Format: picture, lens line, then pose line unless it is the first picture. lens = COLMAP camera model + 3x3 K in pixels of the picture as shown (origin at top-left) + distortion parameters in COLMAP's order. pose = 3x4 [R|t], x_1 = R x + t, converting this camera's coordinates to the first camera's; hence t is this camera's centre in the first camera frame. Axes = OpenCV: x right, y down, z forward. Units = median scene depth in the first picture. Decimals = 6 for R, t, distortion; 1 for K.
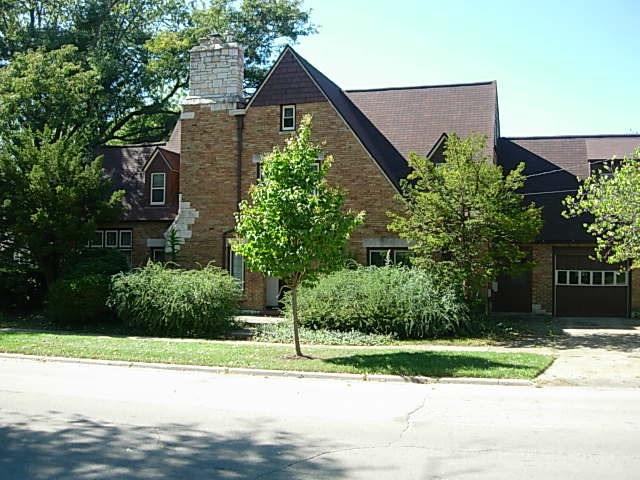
lens RADIAL K [[741.8, 0, 320.0], [0, 741.8, 240.0], [0, 0, 1]] dist [-0.185380, 0.013885]
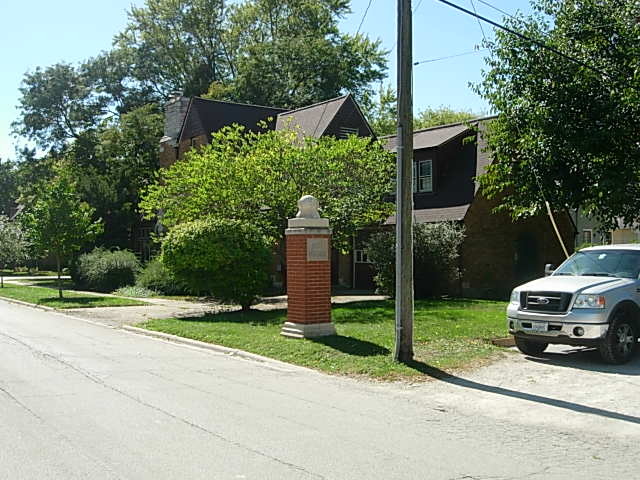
lens RADIAL K [[741.8, 0, 320.0], [0, 741.8, 240.0], [0, 0, 1]] dist [-0.185380, 0.013885]
pose [[0.793662, -0.018529, -0.608076, 1.167259], [0.026119, 0.999652, 0.003630, 0.021815], [0.607797, -0.018764, 0.793870, 0.000600]]
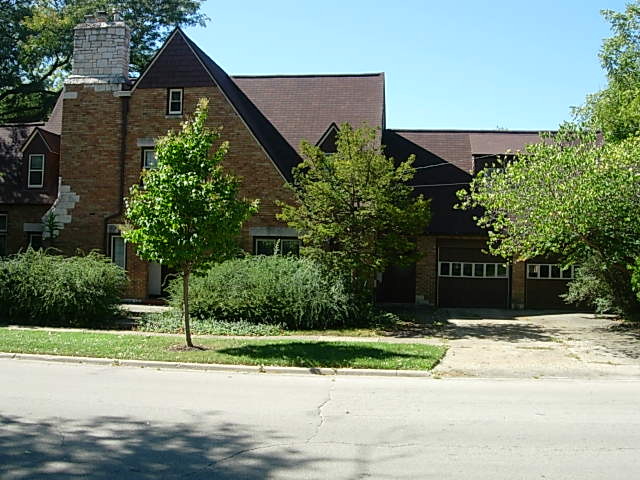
lens RADIAL K [[741.8, 0, 320.0], [0, 741.8, 240.0], [0, 0, 1]] dist [-0.185380, 0.013885]
pose [[0.984403, 0.016516, 0.175154, -0.024048], [-0.019248, 0.999718, 0.013913, -0.000107], [-0.174874, -0.017068, 0.984443, 0.015438]]
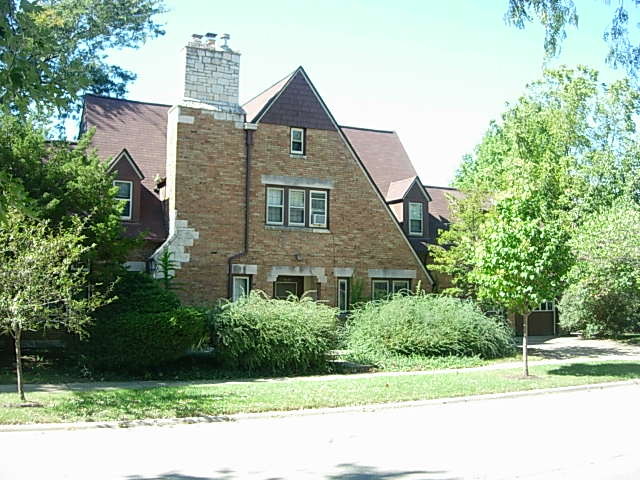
lens RADIAL K [[741.8, 0, 320.0], [0, 741.8, 240.0], [0, 0, 1]] dist [-0.185380, 0.013885]
pose [[0.719077, 0.052997, 0.692907, -0.774992], [-0.025902, 0.998439, -0.049485, 0.011637], [-0.694447, 0.017636, 0.719327, 0.325673]]
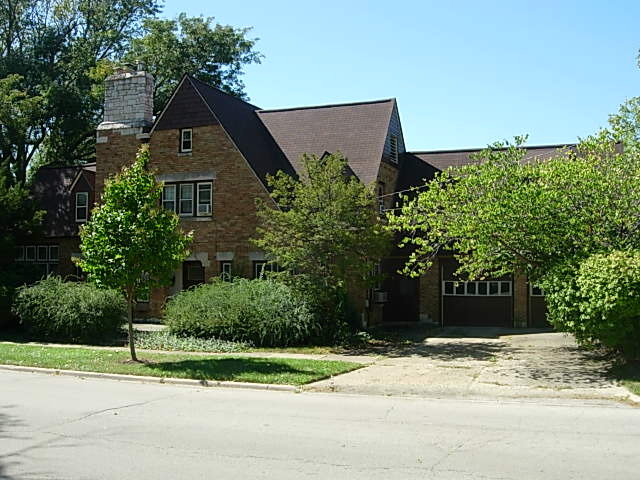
lens RADIAL K [[741.8, 0, 320.0], [0, 741.8, 240.0], [0, 0, 1]] dist [-0.185380, 0.013885]
pose [[0.998163, -0.009169, -0.059881, 0.243304], [0.008630, 0.999920, -0.009258, -0.009774], [0.059961, 0.008724, 0.998163, -0.065680]]
